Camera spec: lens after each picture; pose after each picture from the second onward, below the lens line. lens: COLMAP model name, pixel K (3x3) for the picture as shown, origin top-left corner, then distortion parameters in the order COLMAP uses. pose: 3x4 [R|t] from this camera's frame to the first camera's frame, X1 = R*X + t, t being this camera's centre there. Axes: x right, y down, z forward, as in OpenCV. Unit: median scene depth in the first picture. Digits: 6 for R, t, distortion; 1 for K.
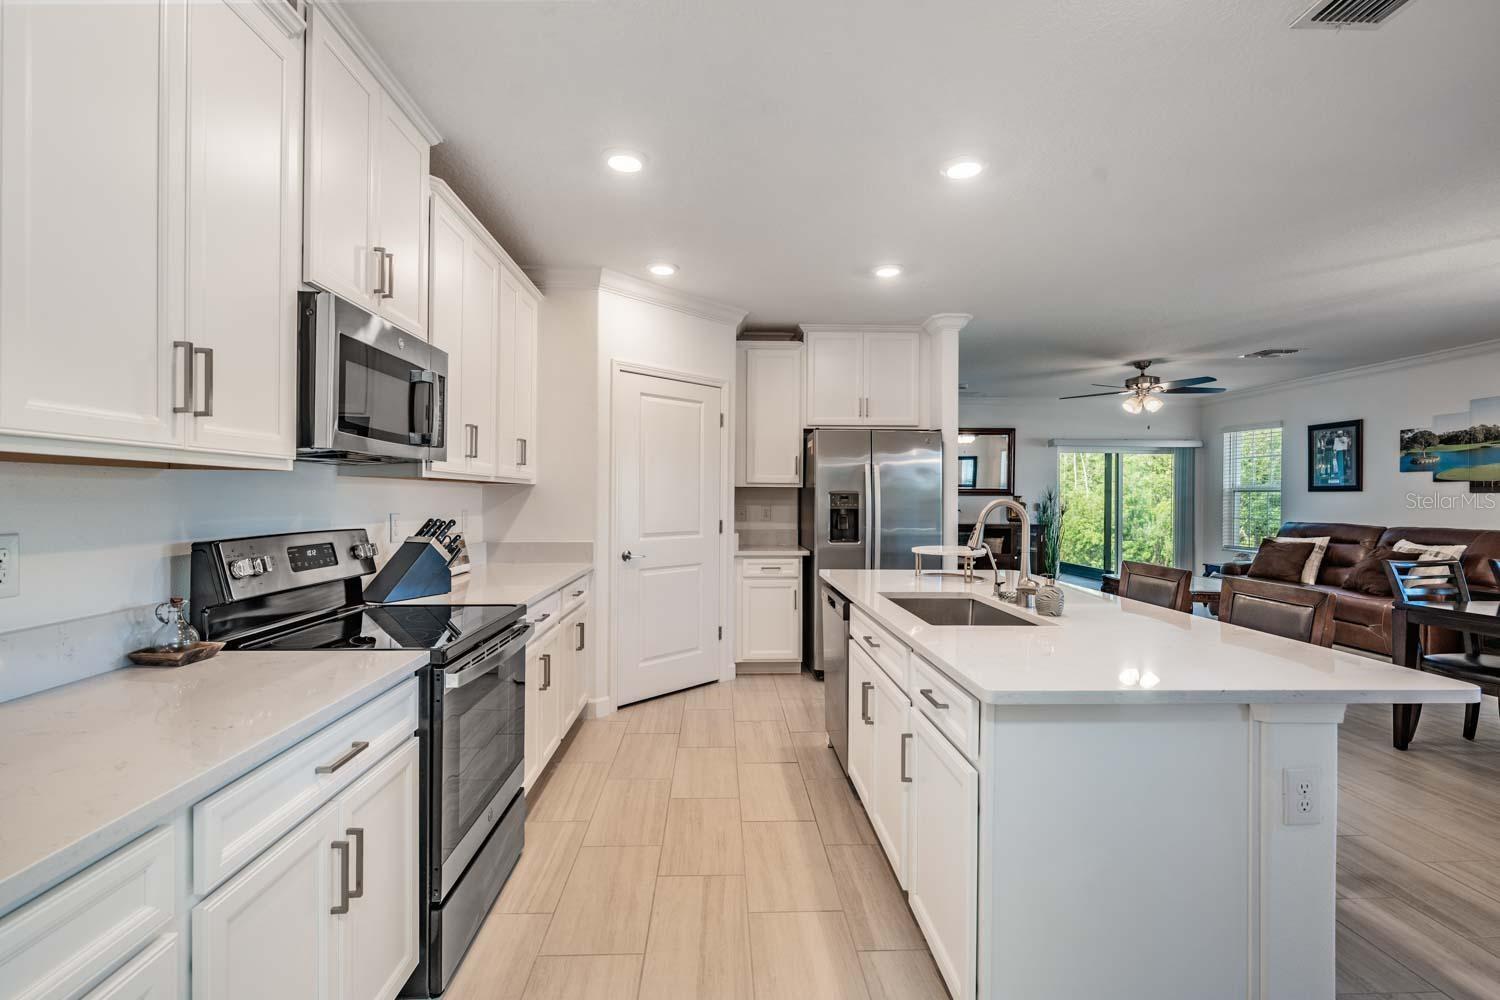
lens RADIAL K [[679.9, 0, 750.0], [0, 679.9, 500.0], [0, 0, 1]] dist [0.005555, -0.000329]
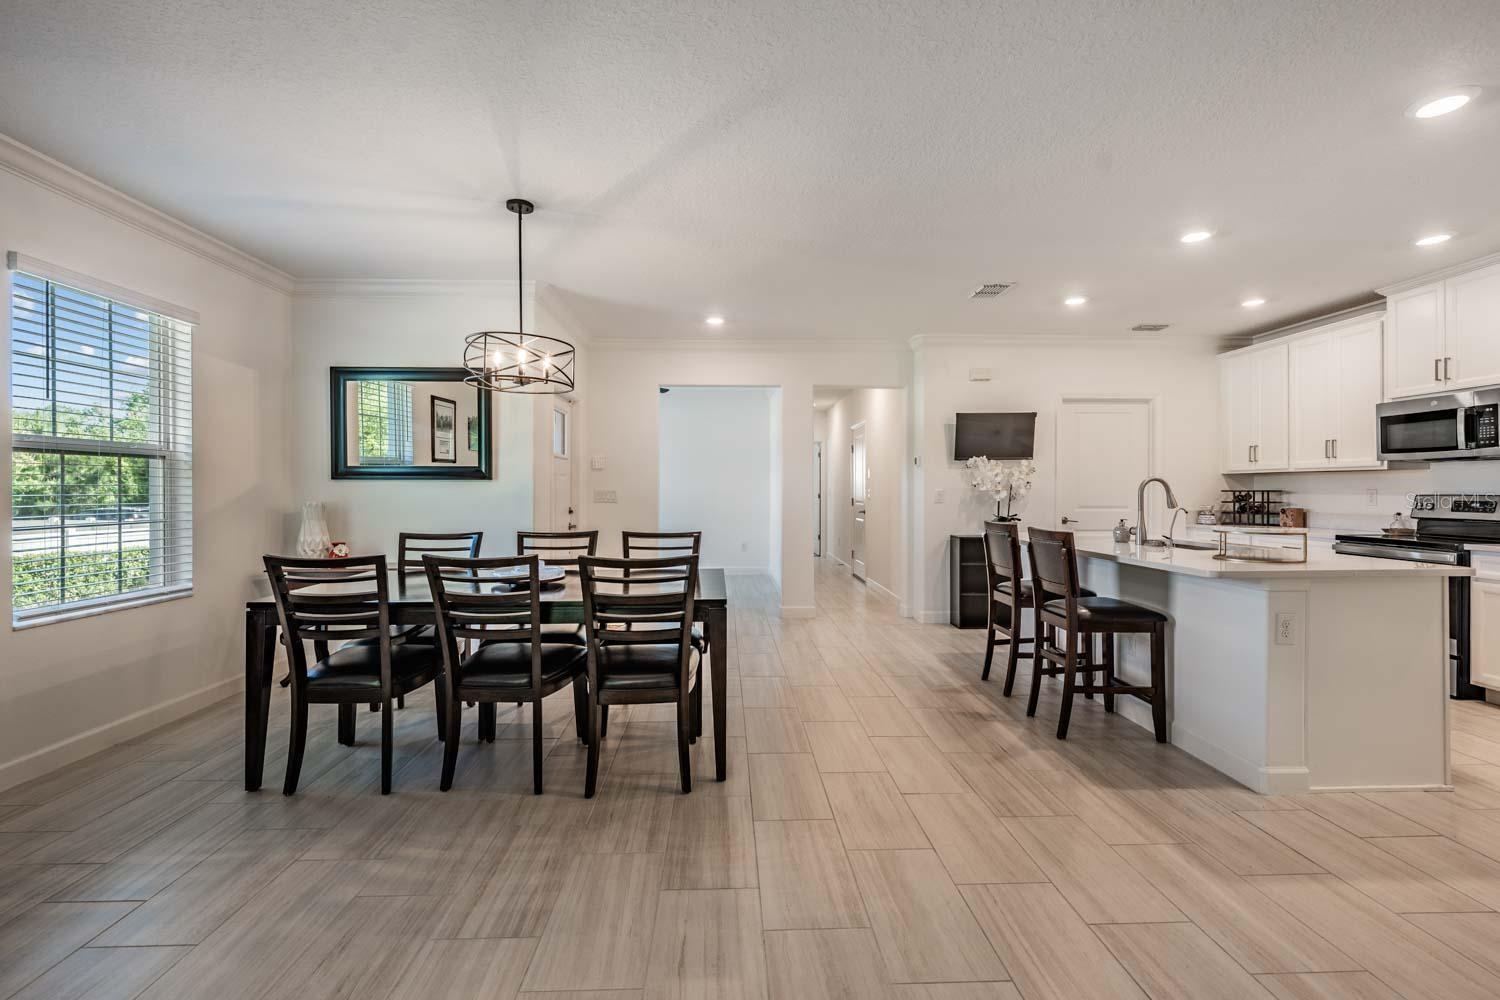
lens RADIAL K [[651.2, 0, 745.1], [0, 651.2, 490.6], [0, 0, 1]] dist [0.000147, 0.000184]
pose [[-0.999948, -0.004119, 0.009366, 0.502595], [-0.004062, 0.999973, 0.006124, 0.009844], [-0.009391, 0.006086, -0.999937, 0.968285]]
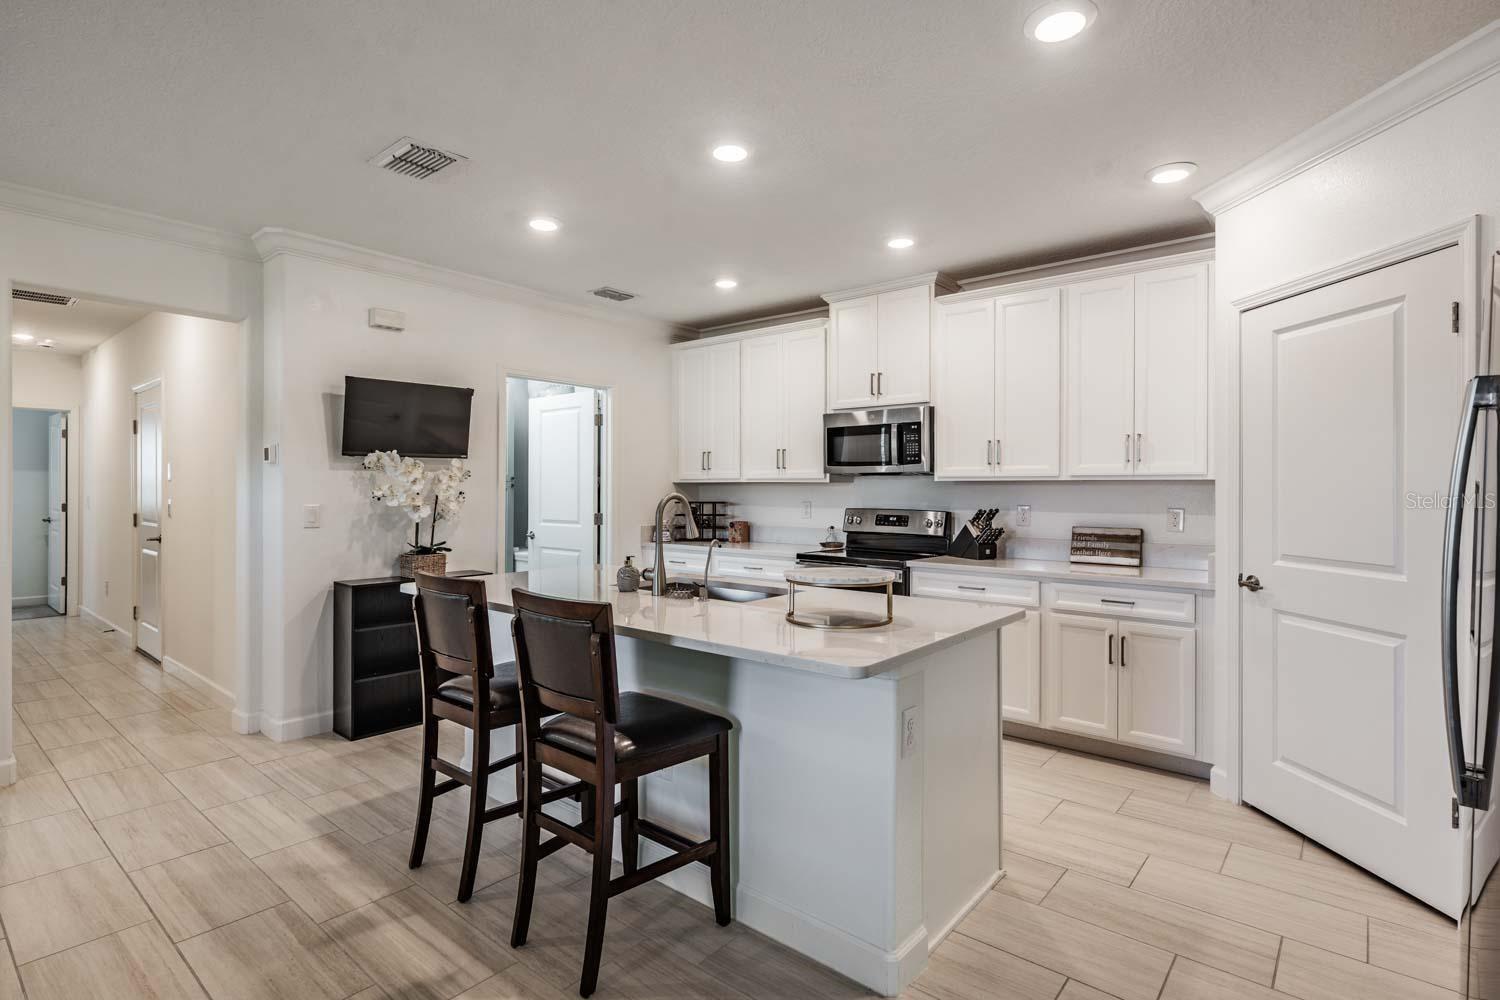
lens RADIAL K [[738.4, 0, 749.7], [0, 738.4, 492.7], [0, 0, 1]] dist [0.000525, -0.000200]
pose [[-0.674485, -0.004008, -0.738278, 0.442787], [-0.010167, 0.999941, 0.003860, -0.003049], [0.738219, 0.010109, -0.674486, 0.719890]]
